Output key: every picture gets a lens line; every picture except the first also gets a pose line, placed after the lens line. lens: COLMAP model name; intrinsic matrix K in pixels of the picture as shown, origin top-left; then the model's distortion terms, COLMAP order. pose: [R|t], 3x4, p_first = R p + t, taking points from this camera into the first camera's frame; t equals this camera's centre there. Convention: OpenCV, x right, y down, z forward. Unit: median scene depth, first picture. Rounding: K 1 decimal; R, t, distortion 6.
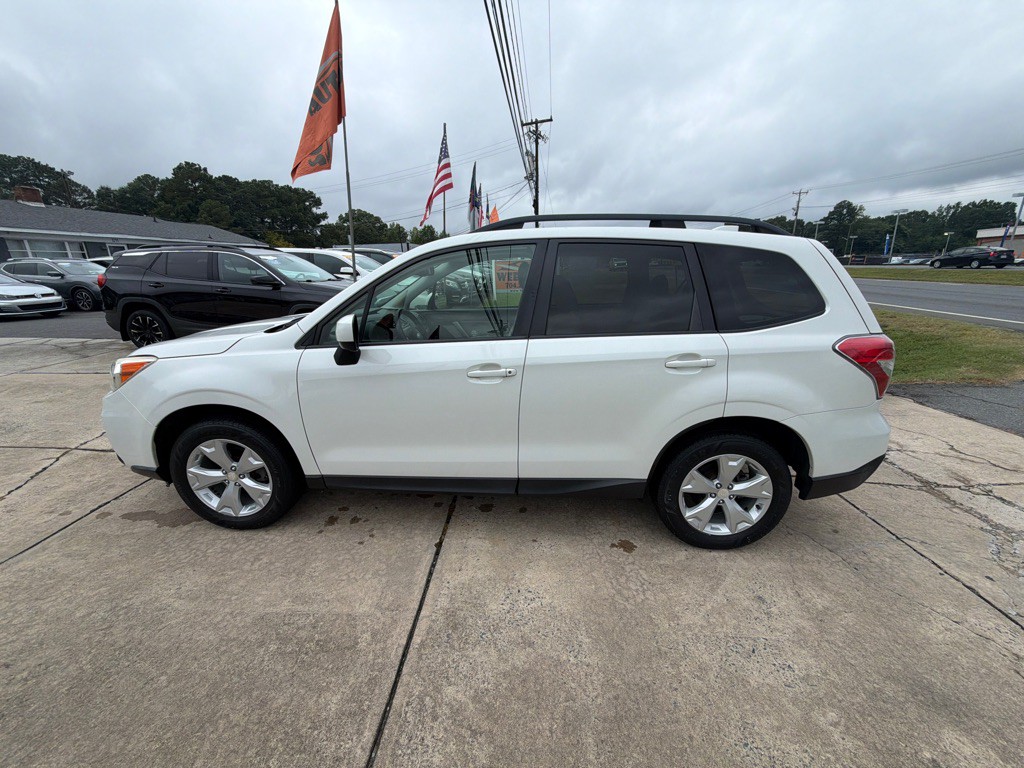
lens RADIAL K [[407.1, 0, 511.6], [0, 407.1, 379.9], [0, 0, 1]] dist [0.001985, 0.000209]
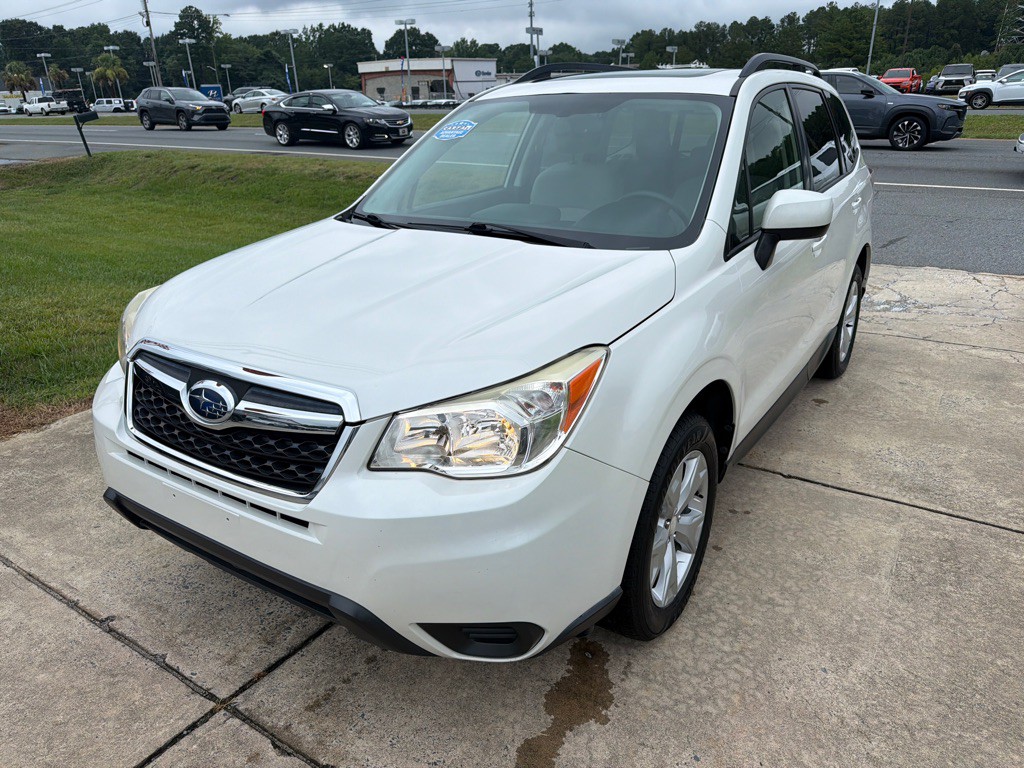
lens RADIAL K [[721.8, 0, 515.2], [0, 721.8, 387.2], [0, 0, 1]] dist [0.006433, -0.010238]
pose [[0.506746, -0.320452, 0.800324, -1.378639], [0.248049, 0.943287, 0.220637, -0.182902], [-0.825639, 0.086712, 0.557495, 0.579647]]
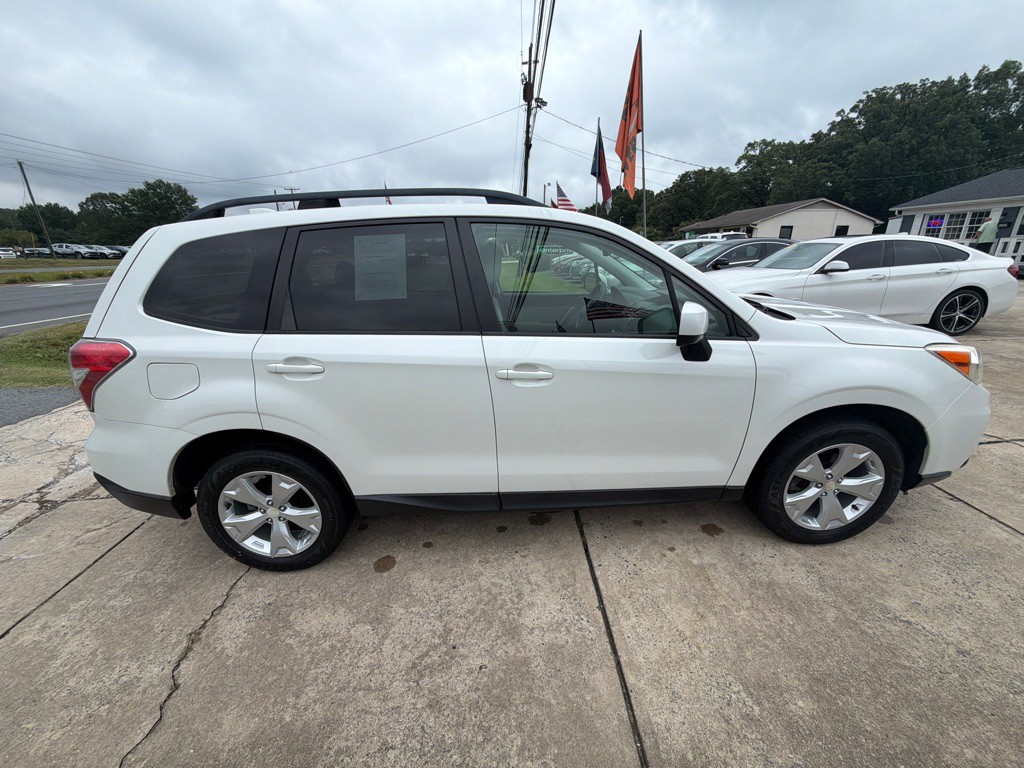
lens RADIAL K [[407.1, 0, 511.6], [0, 407.1, 379.9], [0, 0, 1]] dist [0.001985, 0.000209]
pose [[-0.997555, 0.046590, -0.052087, 0.058701], [0.009173, 0.826188, 0.563320, -0.599112], [0.069279, 0.561465, -0.824596, 2.098549]]
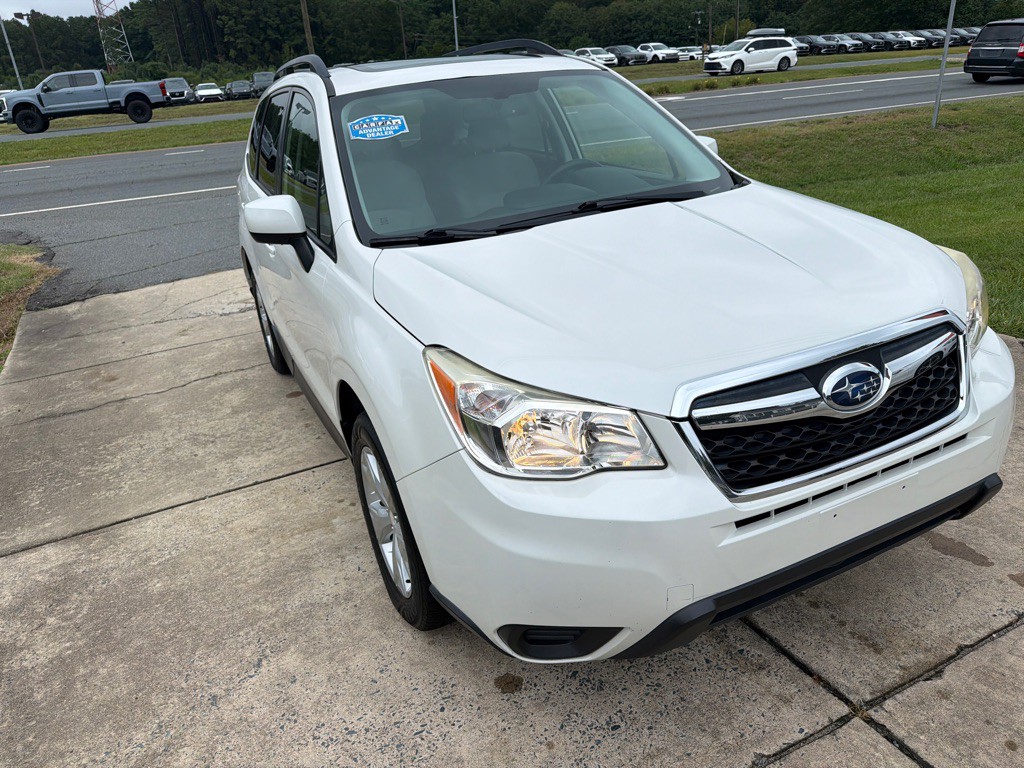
lens RADIAL K [[721.8, 0, 507.9], [0, 721.8, 383.8], [0, 0, 1]] dist [0.008554, -0.014055]
pose [[-0.466786, -0.308380, 0.828862, -1.357478], [0.322406, 0.813395, 0.484193, -0.498524], [-0.823508, 0.493245, -0.280258, 1.647326]]
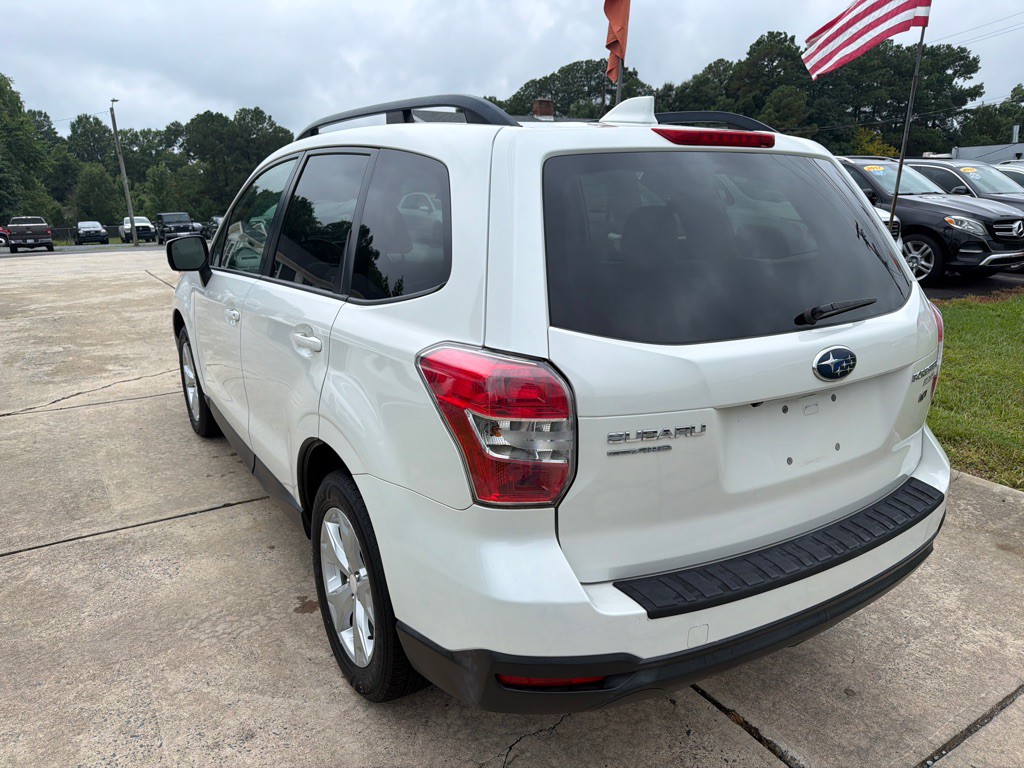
lens RADIAL K [[723.6, 0, 509.6], [0, 723.6, 389.4], [0, 0, 1]] dist [0.004518, -0.007963]
pose [[0.568406, 0.220999, -0.792512, 1.224019], [-0.220989, 0.968861, 0.111677, -0.132053], [0.792514, 0.111659, 0.599544, 0.470406]]
